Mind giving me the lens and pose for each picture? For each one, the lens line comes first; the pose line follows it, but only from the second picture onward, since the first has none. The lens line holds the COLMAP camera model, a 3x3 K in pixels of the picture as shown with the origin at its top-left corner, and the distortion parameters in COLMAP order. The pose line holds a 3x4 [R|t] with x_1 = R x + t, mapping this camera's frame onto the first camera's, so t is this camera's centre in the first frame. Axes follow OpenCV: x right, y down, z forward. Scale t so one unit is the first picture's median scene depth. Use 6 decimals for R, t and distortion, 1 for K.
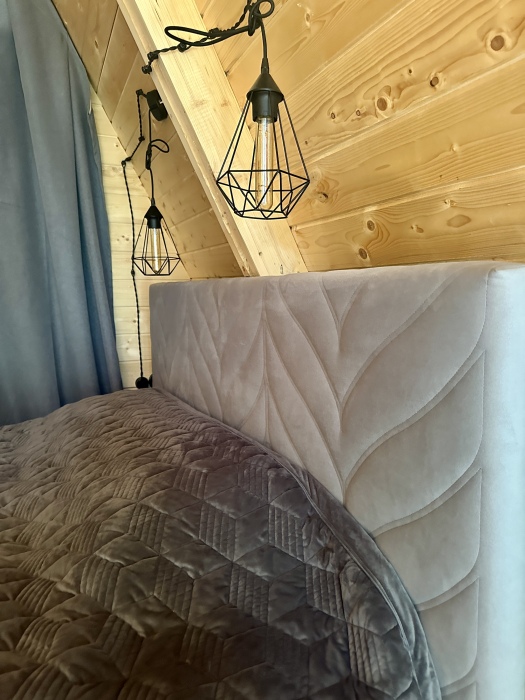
lens RADIAL K [[476.0, 0, 262.5], [0, 476.0, 350.0], [0, 0, 1]] dist [0.083418, -0.180488]
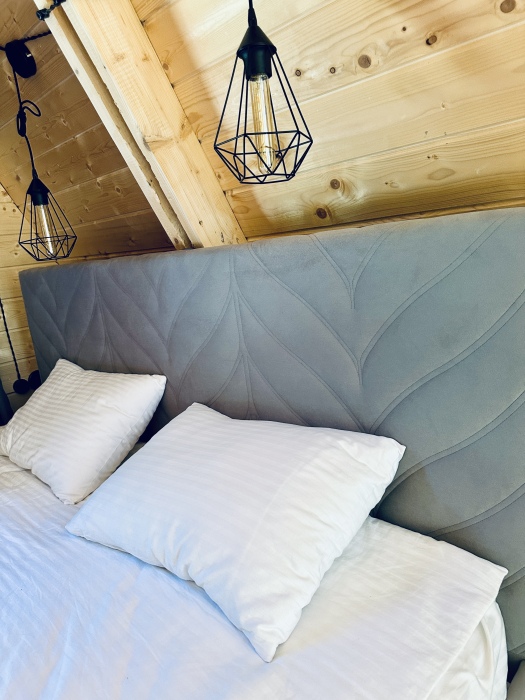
lens RADIAL K [[481.7, 0, 262.5], [0, 481.7, 350.0], [0, 0, 1]] dist [0.071113, -0.118633]
pose [[0.934666, -0.171404, 0.311479, -0.367492], [0.150110, 0.984445, 0.091291, -0.036892], [-0.322282, -0.038570, 0.945858, 0.071320]]
